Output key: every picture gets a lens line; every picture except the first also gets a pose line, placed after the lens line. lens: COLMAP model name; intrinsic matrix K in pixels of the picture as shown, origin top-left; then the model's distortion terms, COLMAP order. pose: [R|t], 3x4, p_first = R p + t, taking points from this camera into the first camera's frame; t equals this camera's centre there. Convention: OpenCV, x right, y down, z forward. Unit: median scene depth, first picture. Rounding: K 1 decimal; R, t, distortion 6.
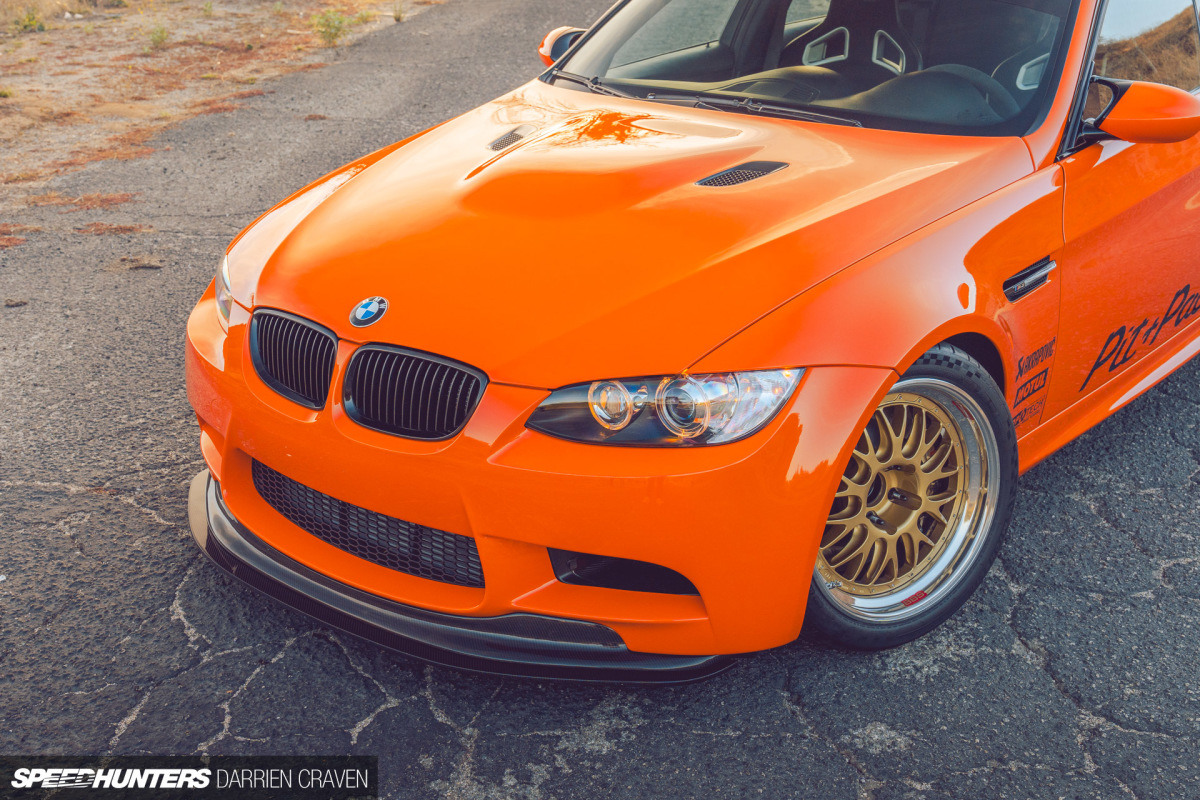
lens RADIAL K [[1396.1, 0, 600.0], [0, 1396.1, 400.0], [0, 0, 1]] dist [-0.009668, 0.000210]
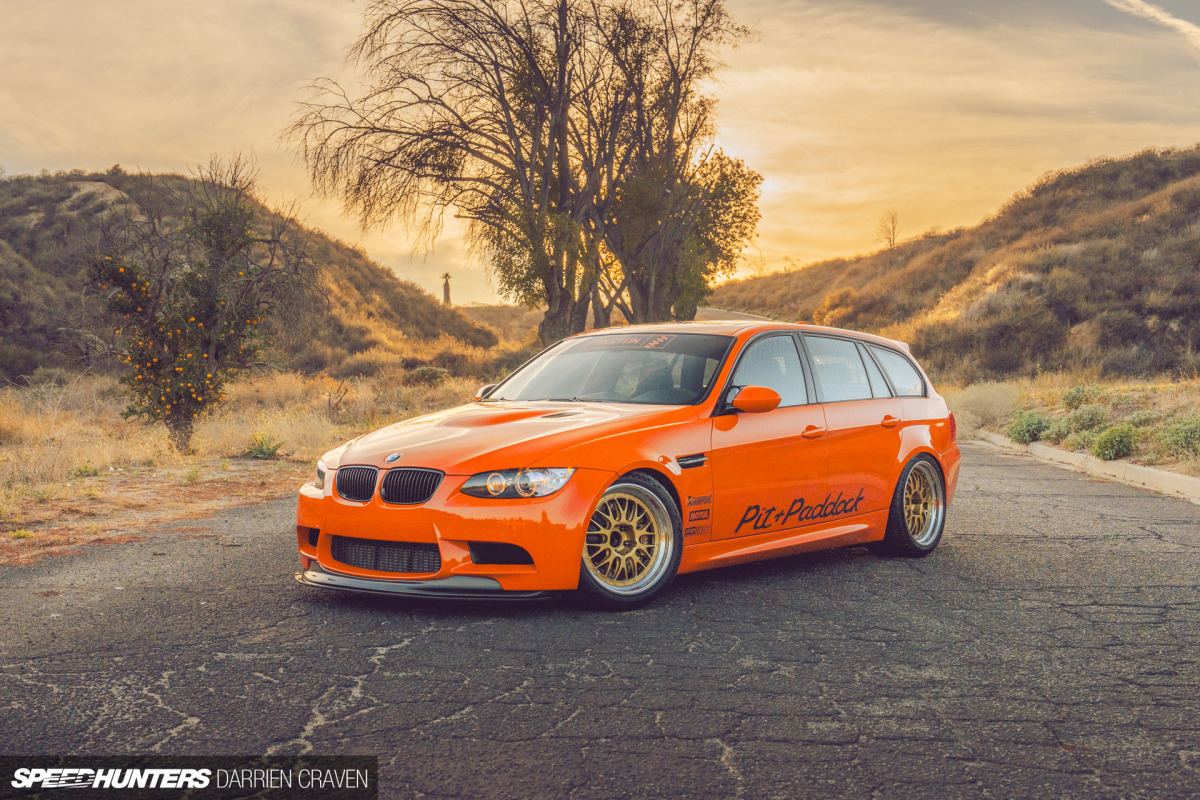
lens RADIAL K [[1431.4, 0, 600.0], [0, 1431.4, 400.0], [0, 0, 1]] dist [-0.000770, 0.000561]
pose [[0.999509, 0.010070, 0.029663, 0.102668], [0.001455, 0.930981, -0.365065, 0.706485], [-0.031292, 0.364929, 0.930509, -1.236224]]
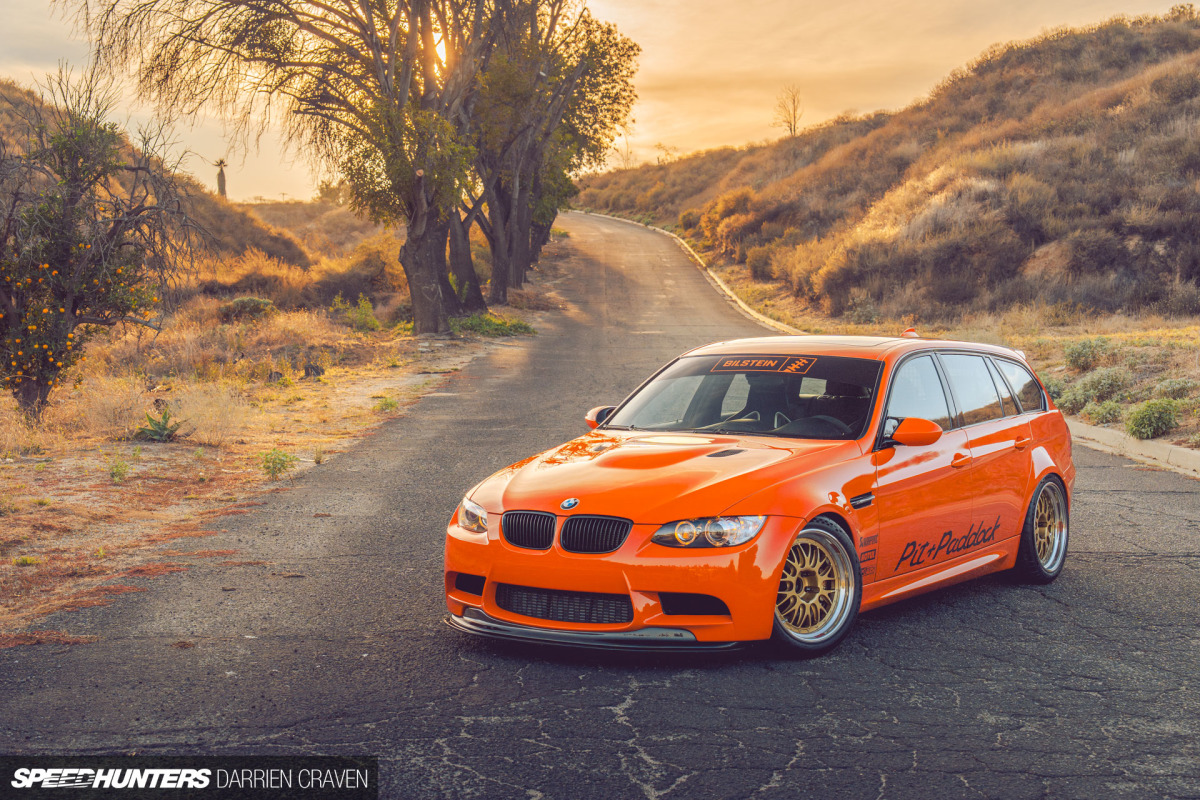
lens RADIAL K [[1786.5, 0, 575.6], [0, 1786.5, 467.1], [0, 0, 1]] dist [0.015660, -0.024770]
pose [[0.994222, 0.001275, 0.107335, -0.458135], [0.030193, 0.956238, -0.291029, 0.703067], [-0.103009, 0.292588, 0.950674, -1.705966]]
